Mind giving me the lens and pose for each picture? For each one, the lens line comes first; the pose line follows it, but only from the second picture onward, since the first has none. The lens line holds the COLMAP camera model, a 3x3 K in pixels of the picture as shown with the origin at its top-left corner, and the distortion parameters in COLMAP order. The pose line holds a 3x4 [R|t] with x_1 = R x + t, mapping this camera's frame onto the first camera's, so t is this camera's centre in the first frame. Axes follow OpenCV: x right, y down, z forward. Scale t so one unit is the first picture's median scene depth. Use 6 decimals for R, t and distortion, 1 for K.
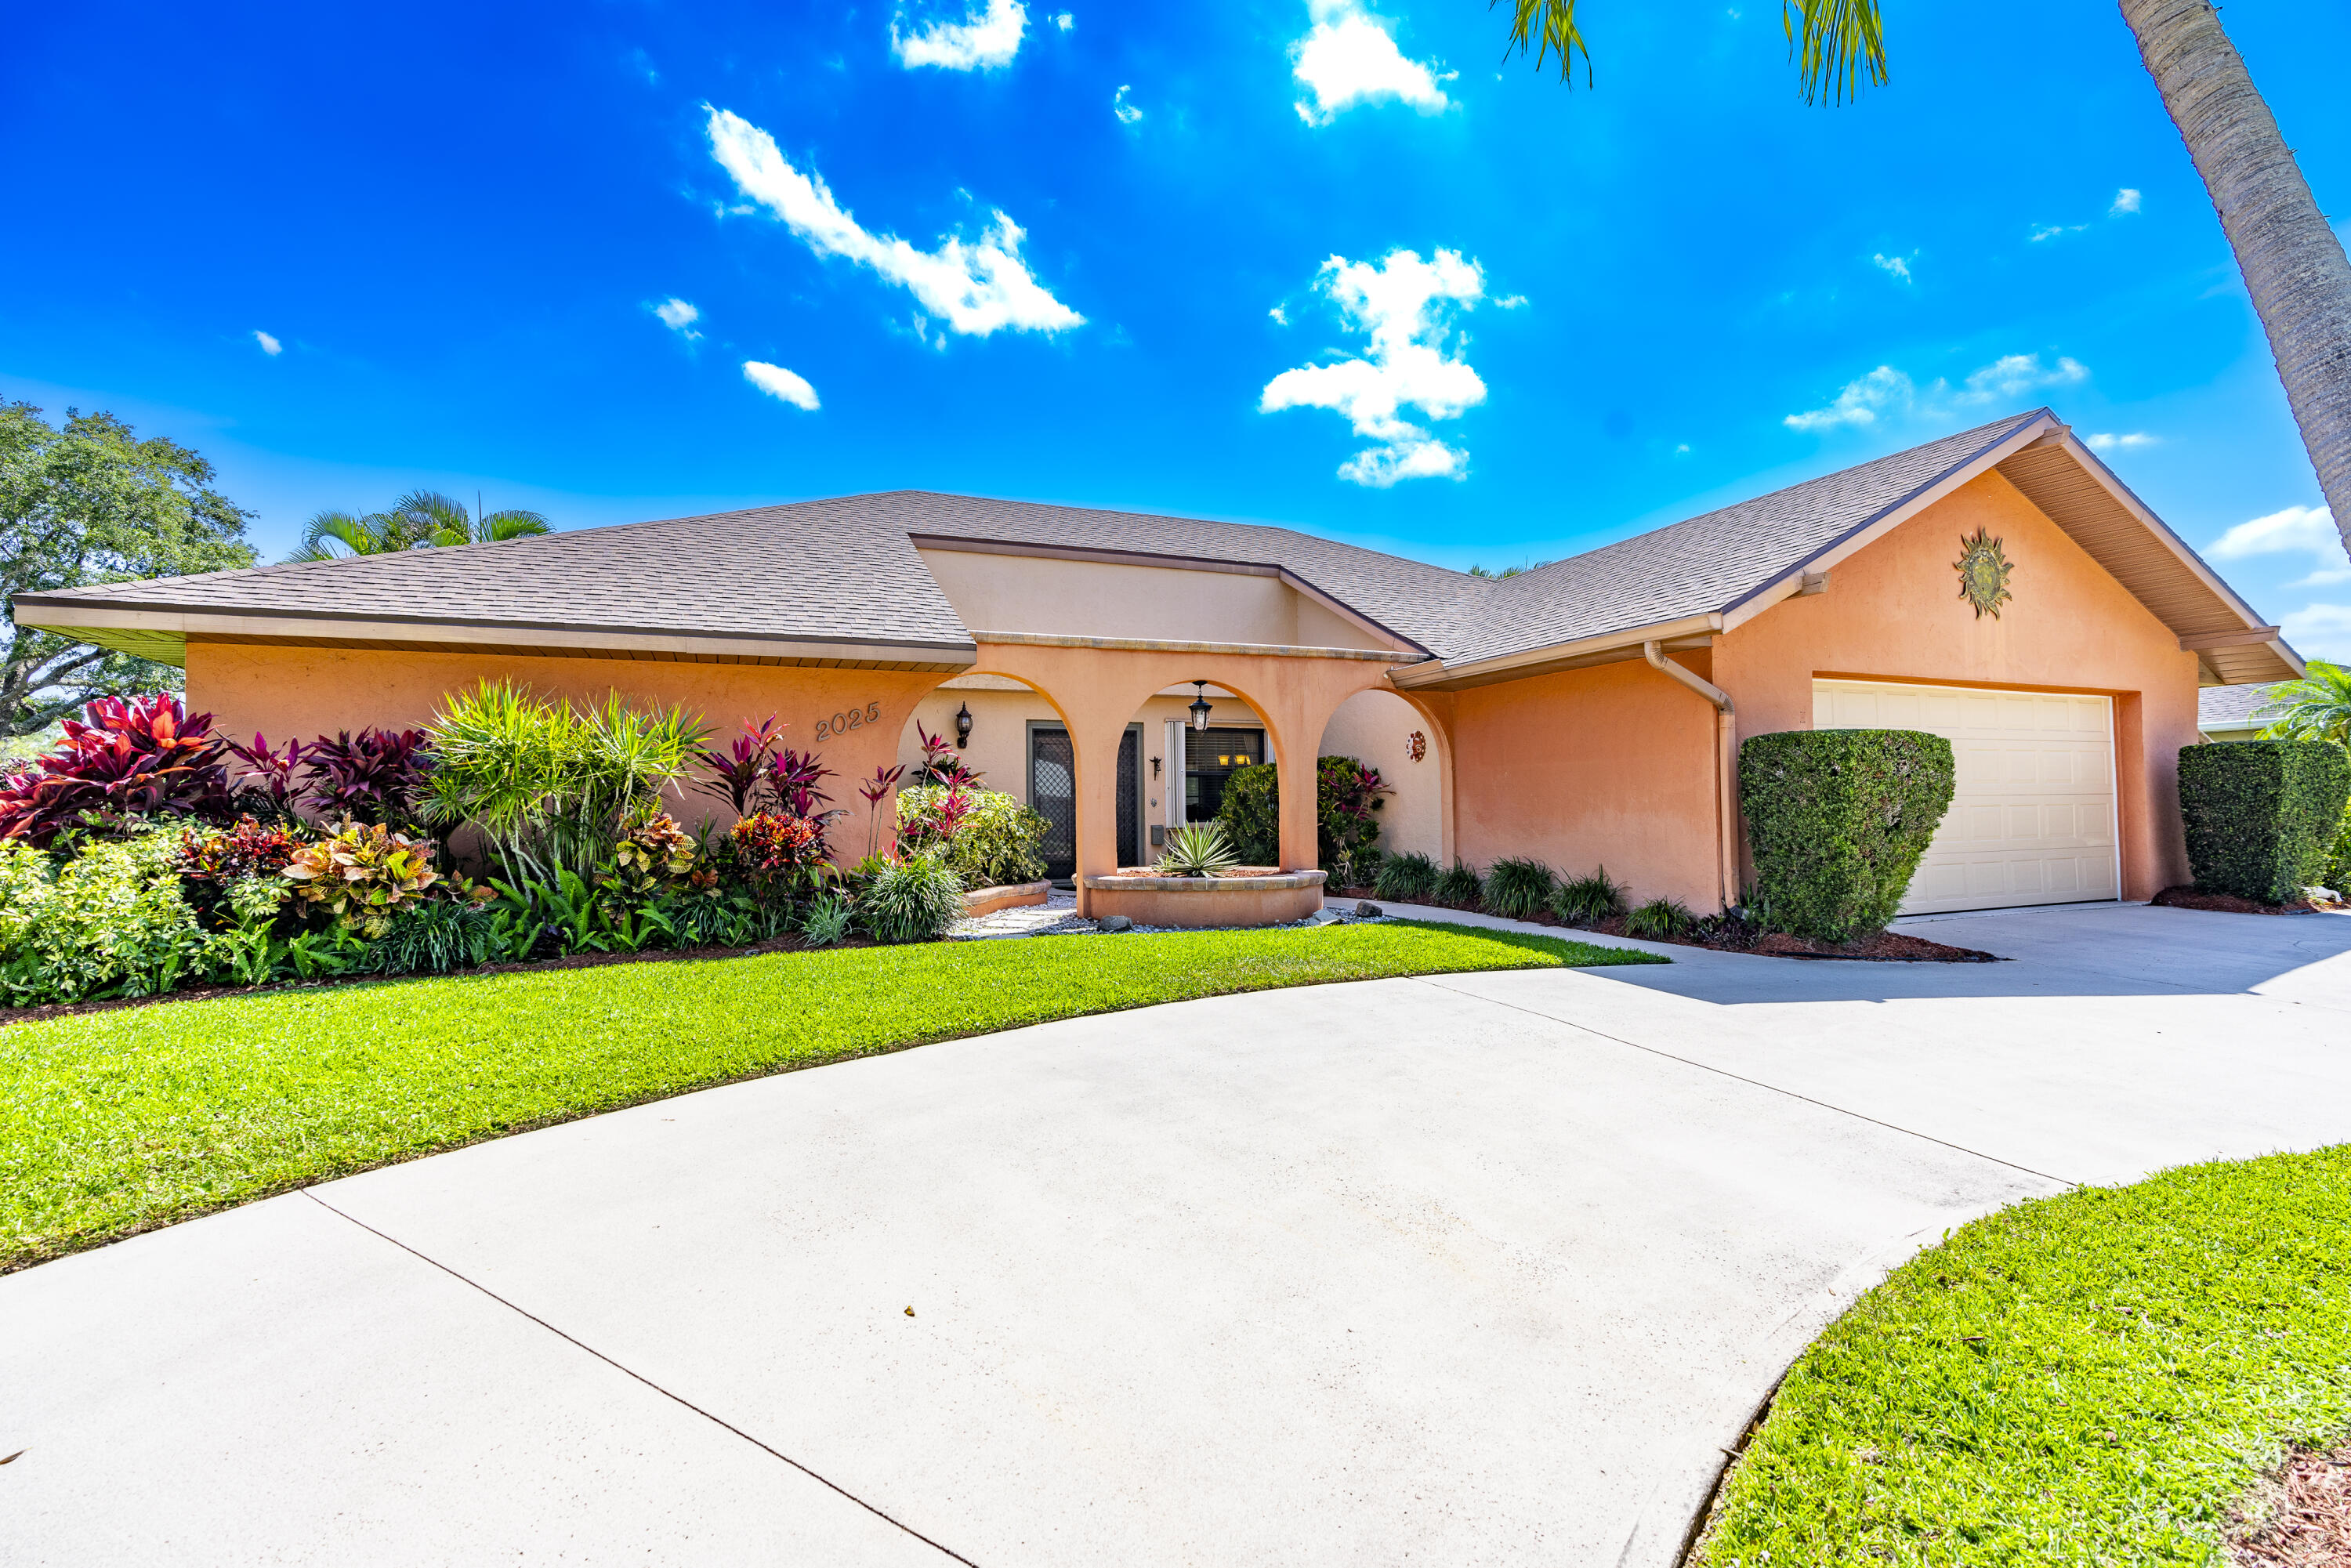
lens RADIAL K [[1060.6, 0, 1181.4], [0, 1060.6, 781.8], [0, 0, 1]] dist [-0.010266, 0.007733]
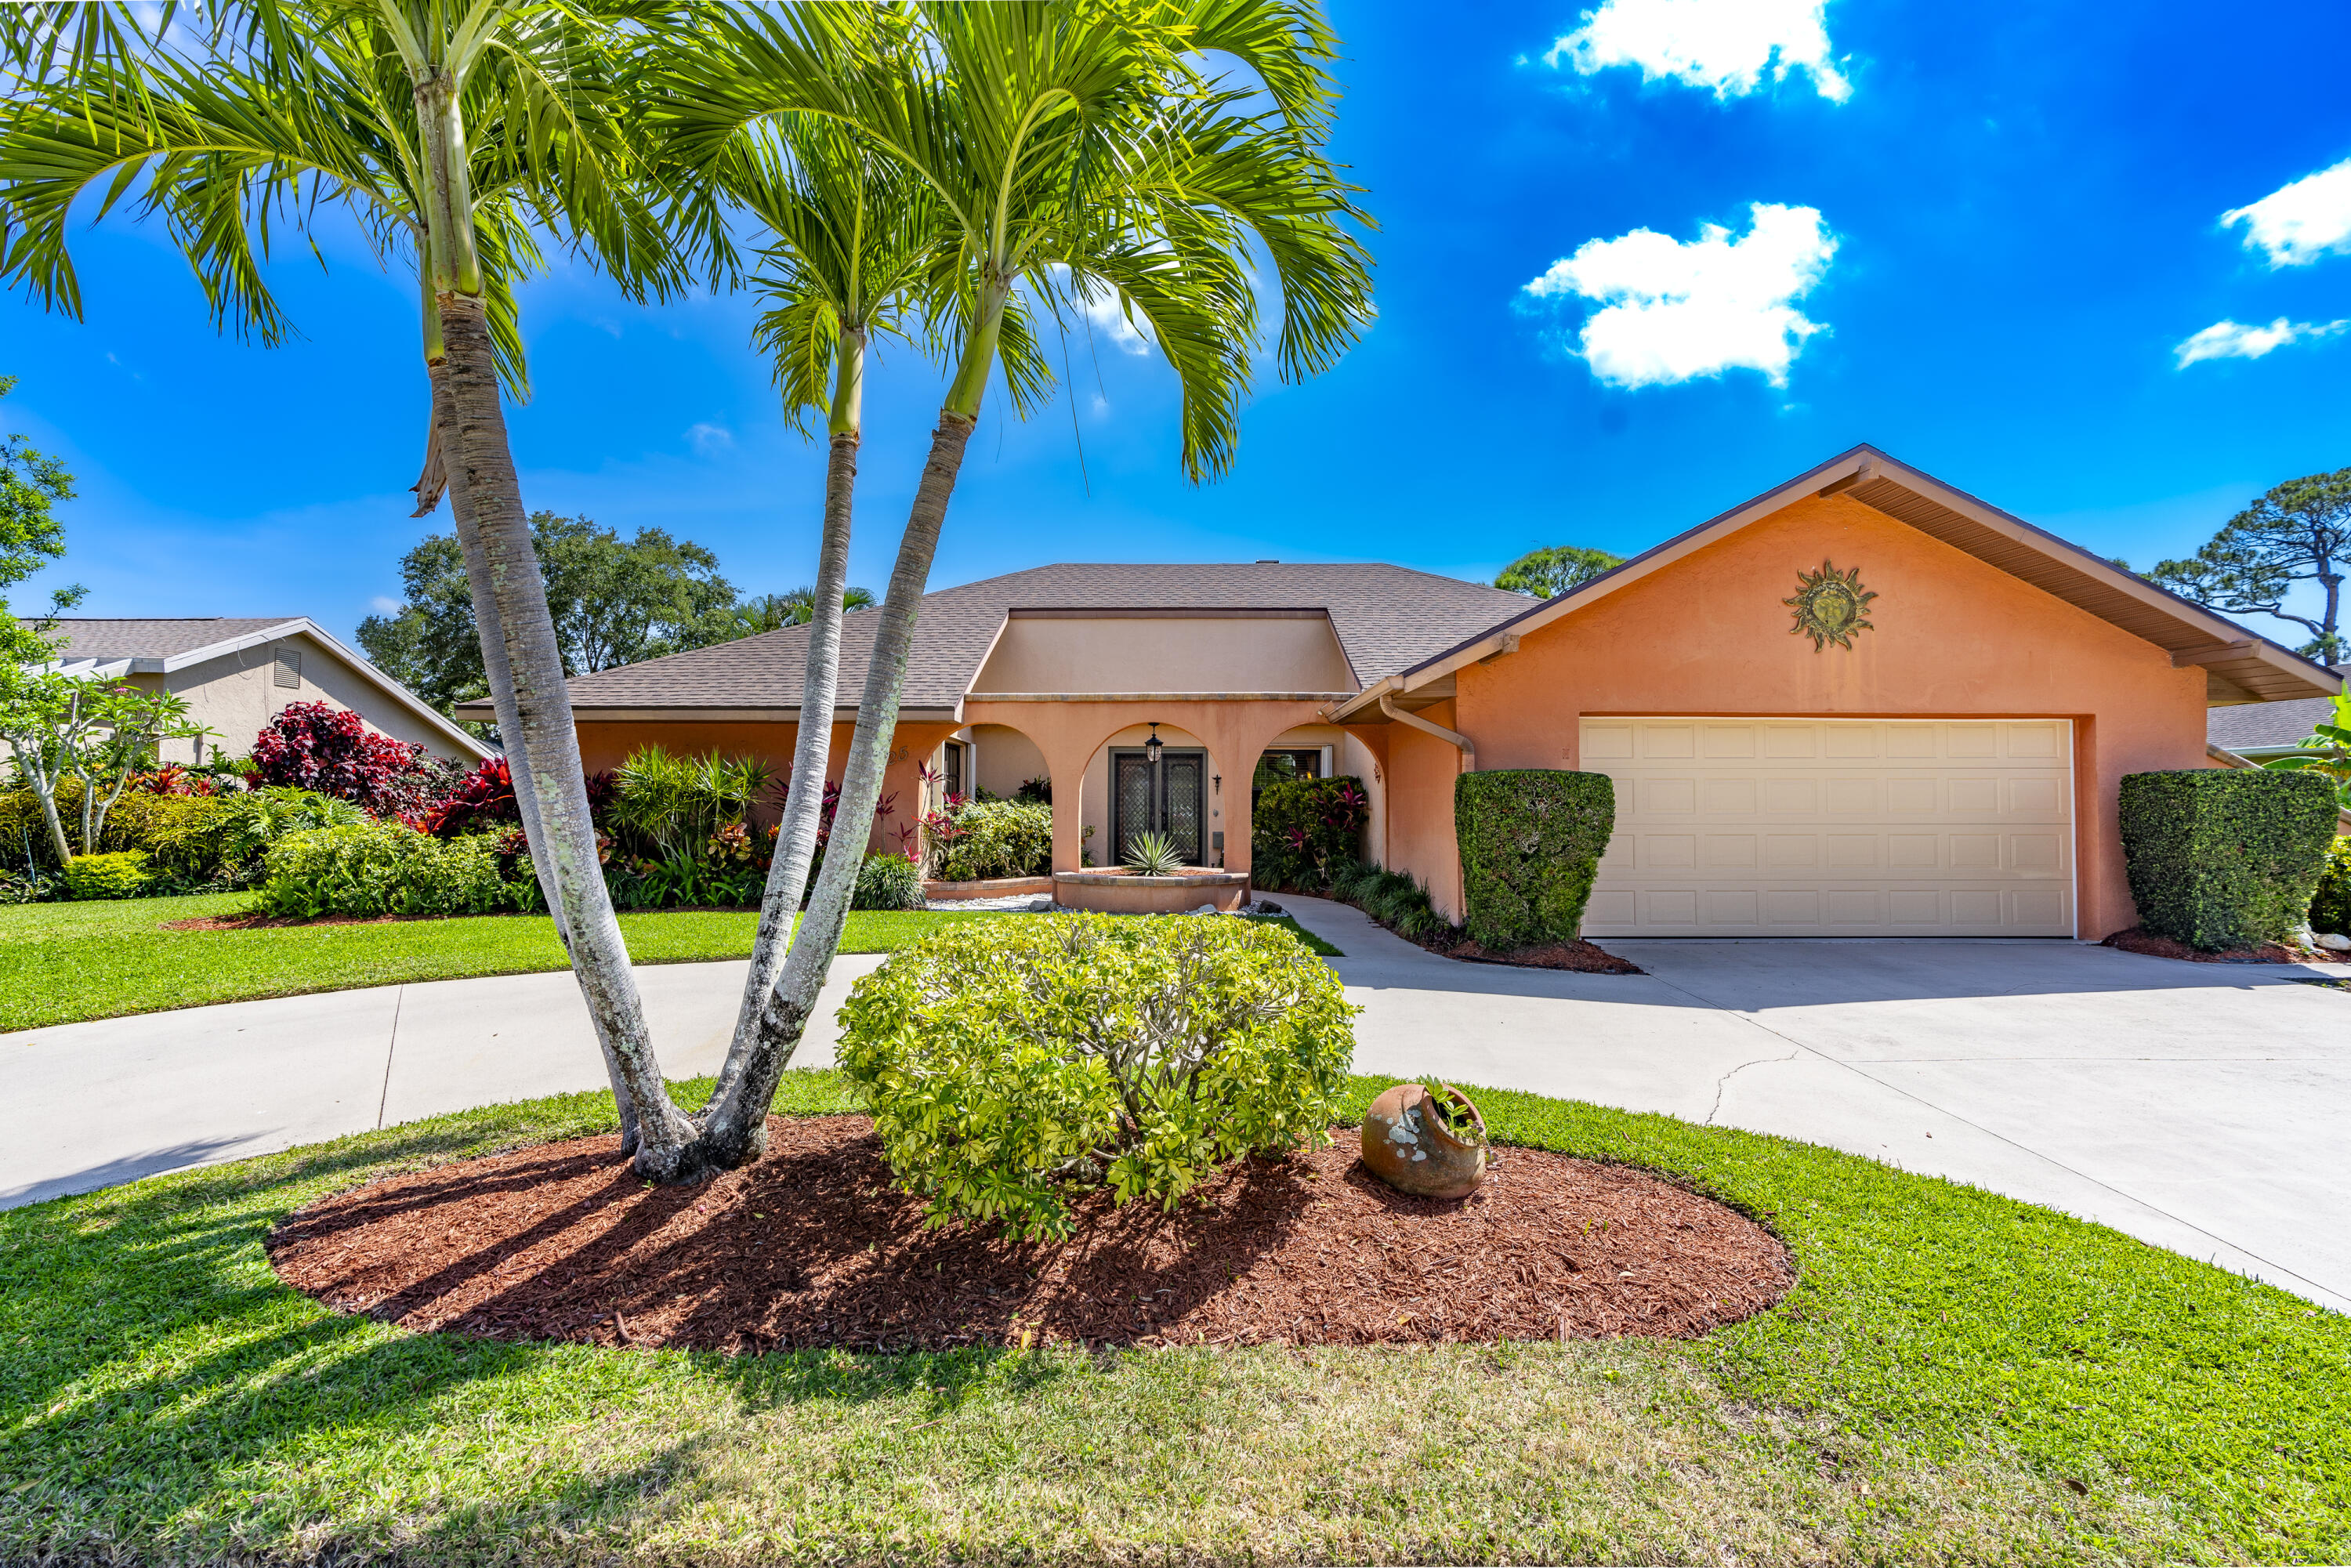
lens RADIAL K [[1069.6, 0, 1186.9], [0, 1069.6, 789.4], [0, 0, 1]] dist [0.000321, 0.000109]
pose [[0.920849, 0.007193, -0.389853, 0.533536], [-0.001834, 0.999899, 0.014117, -0.031184], [0.389915, -0.012285, 0.920769, -0.168773]]
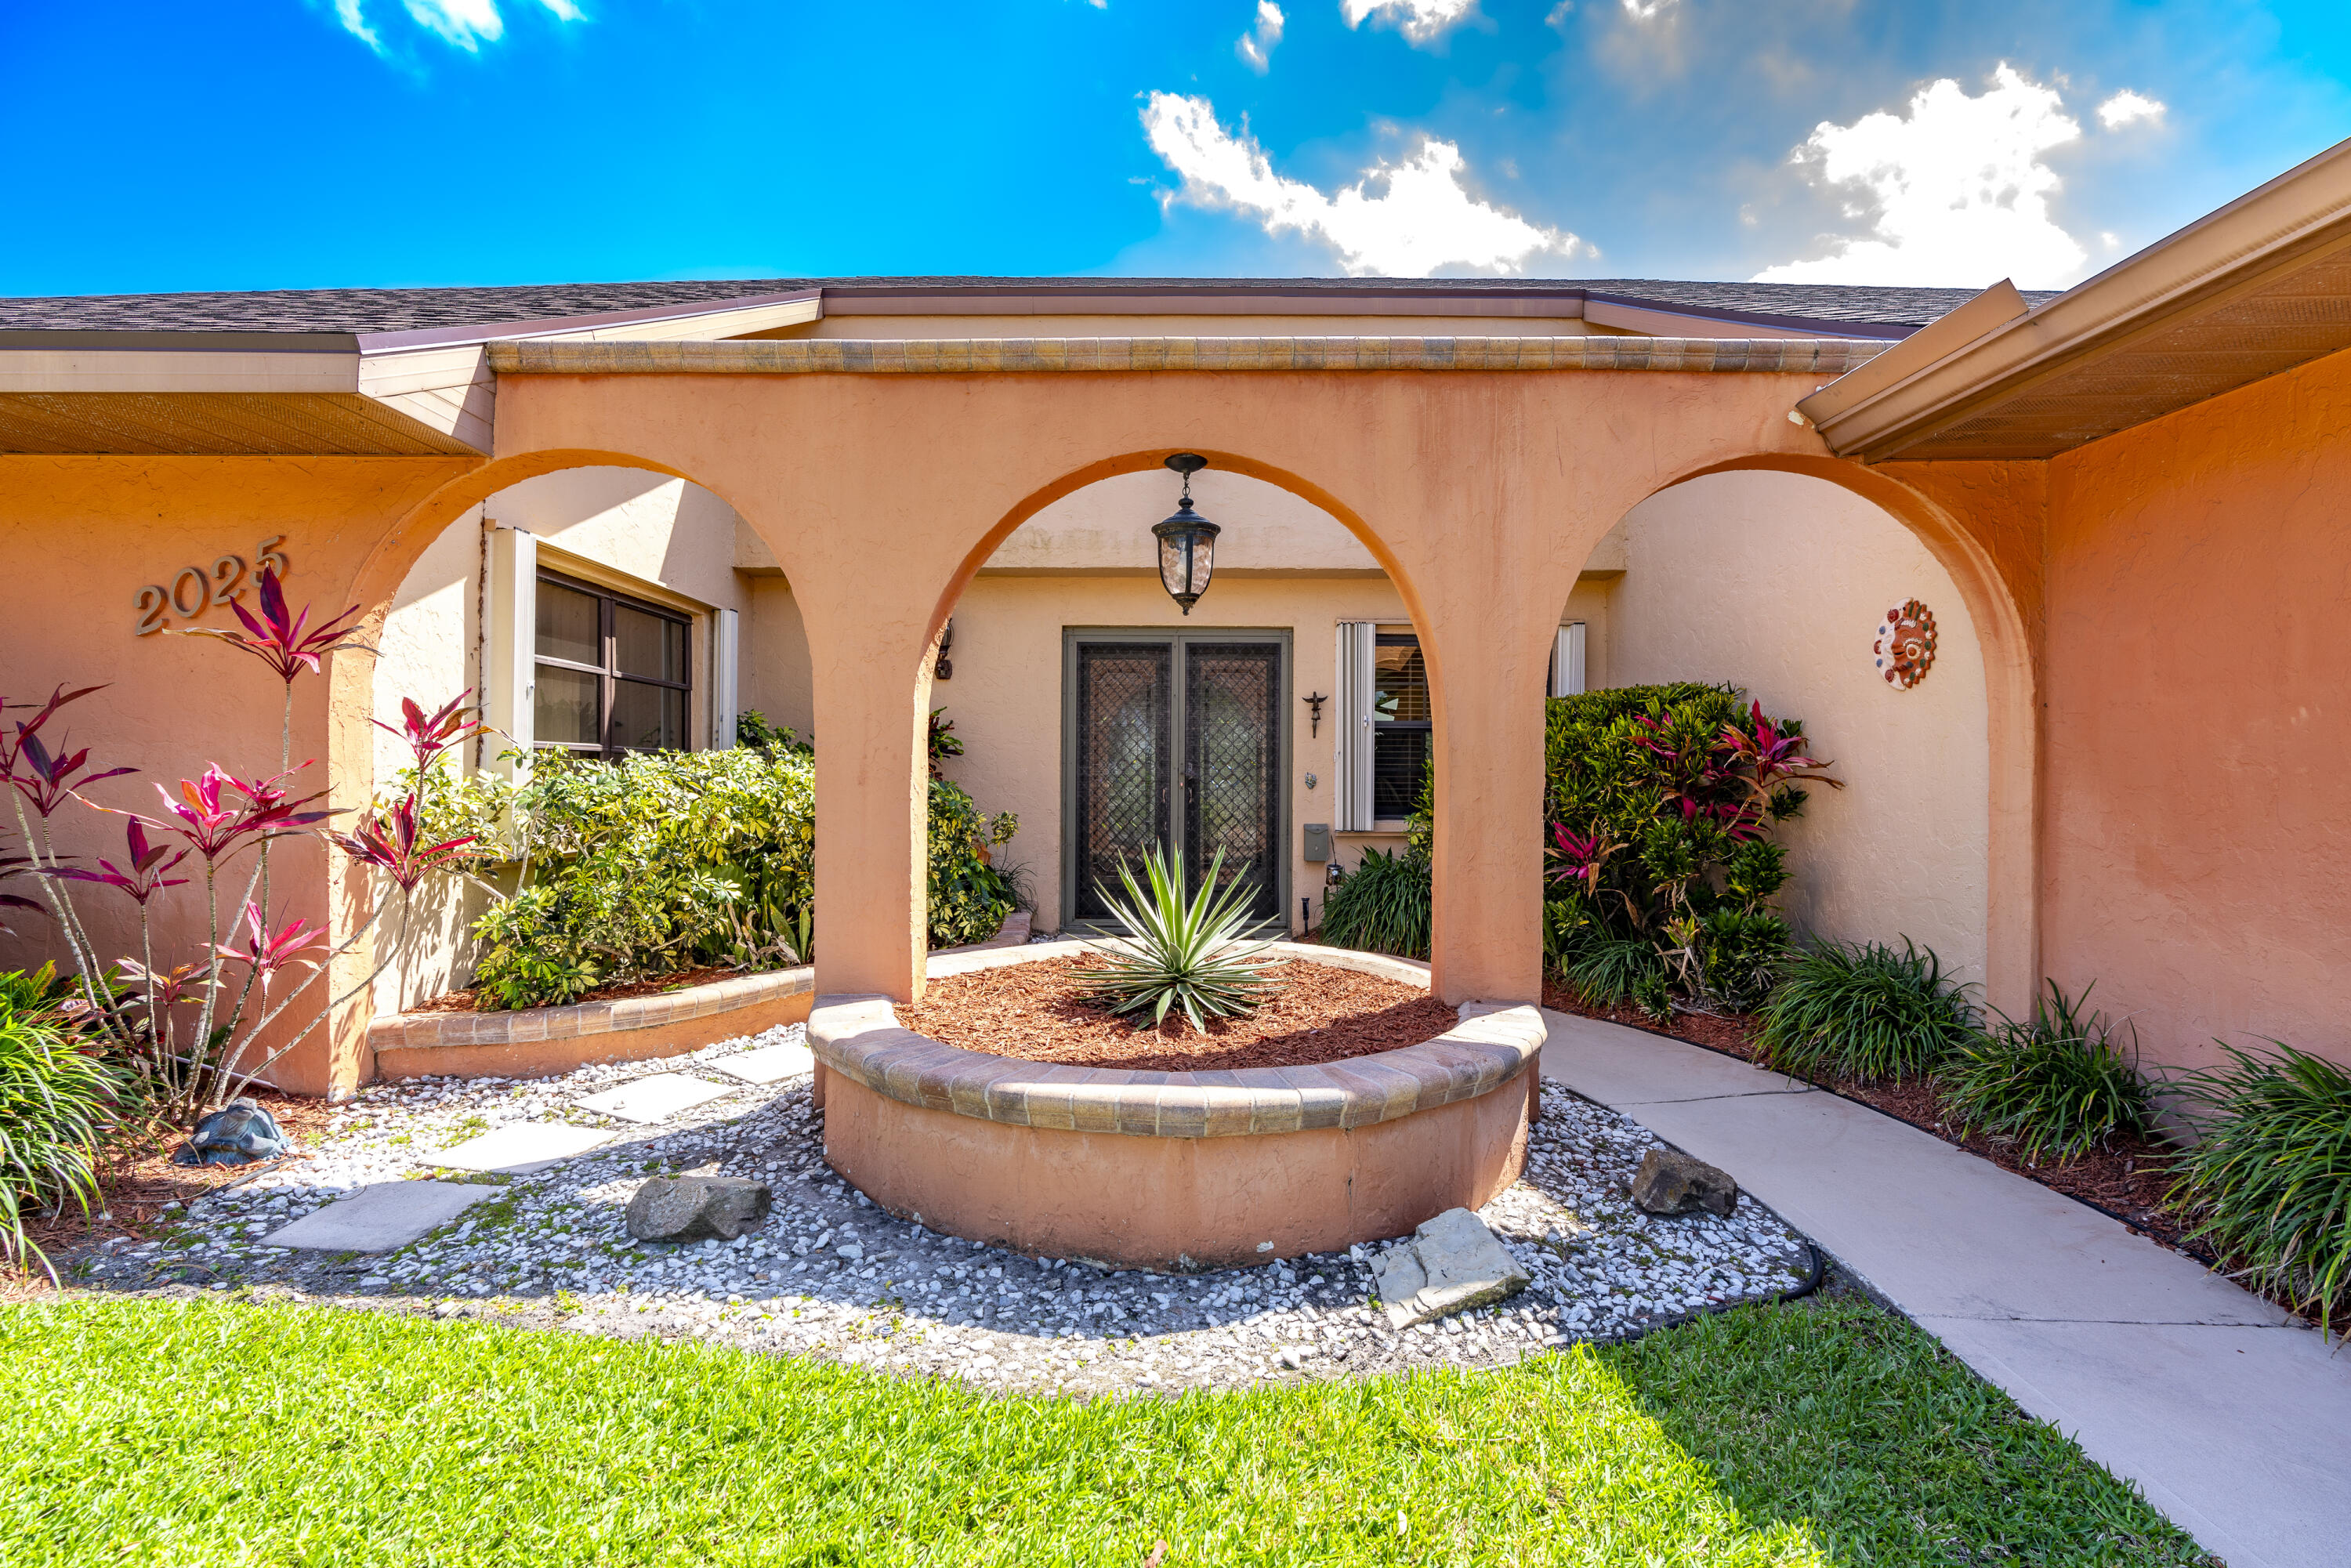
lens RADIAL K [[1060.6, 0, 1181.4], [0, 1060.6, 781.8], [0, 0, 1]] dist [-0.010266, 0.007733]
pose [[0.920477, 0.020148, -0.390277, 0.150811], [-0.004897, 0.999186, 0.040032, -0.000359], [0.390766, -0.034937, 0.919827, 0.634972]]
